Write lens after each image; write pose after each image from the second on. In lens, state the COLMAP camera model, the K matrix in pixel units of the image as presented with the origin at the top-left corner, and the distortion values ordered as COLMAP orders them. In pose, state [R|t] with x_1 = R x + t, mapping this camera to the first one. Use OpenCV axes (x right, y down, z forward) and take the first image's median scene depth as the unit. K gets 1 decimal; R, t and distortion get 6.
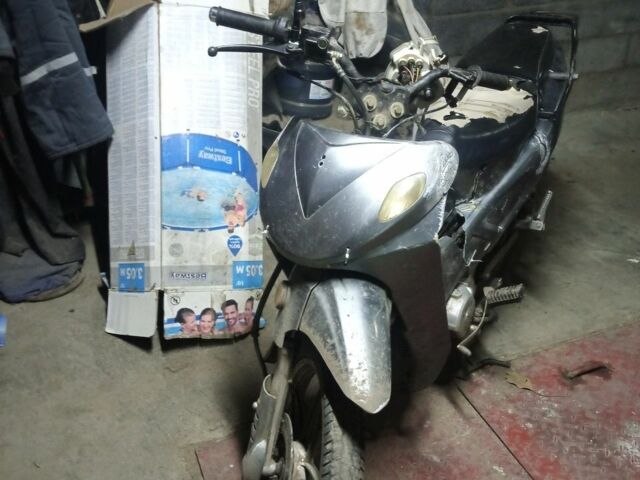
lens RADIAL K [[684.3, 0, 323.4], [0, 684.3, 240.9], [0, 0, 1]] dist [0.036193, 0.000000]
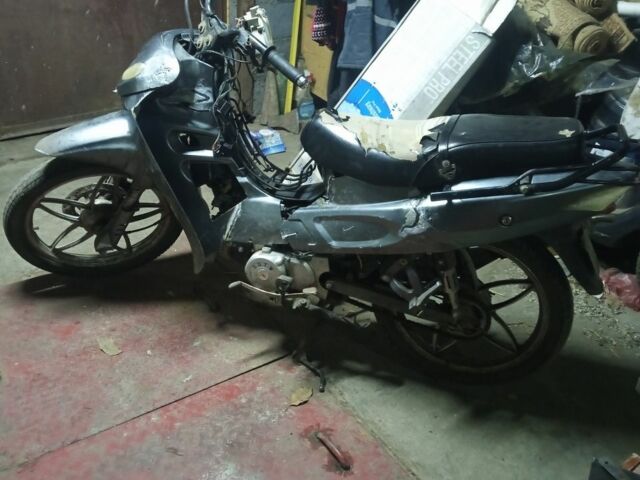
lens RADIAL K [[684.3, 0, 324.2], [0, 684.3, 238.9], [0, 0, 1]] dist [0.036193, 0.000000]
pose [[0.227814, 0.533528, -0.814524, 1.041329], [-0.572564, 0.750014, 0.331133, -0.339016], [0.787573, 0.390930, 0.476343, 0.481575]]
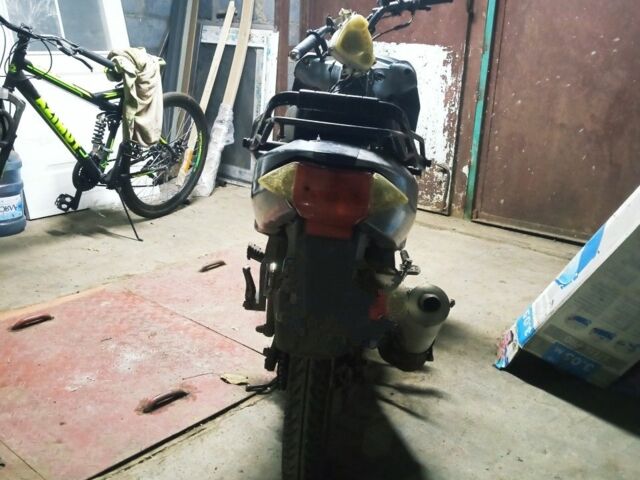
lens RADIAL K [[684.3, 0, 317.9], [0, 684.3, 240.0], [0, 0, 1]] dist [0.036193, 0.000000]
pose [[-0.888201, 0.076648, -0.453017, 0.634960], [-0.291785, 0.667532, 0.685027, -0.657837], [0.354909, 0.740625, -0.570538, 1.527432]]
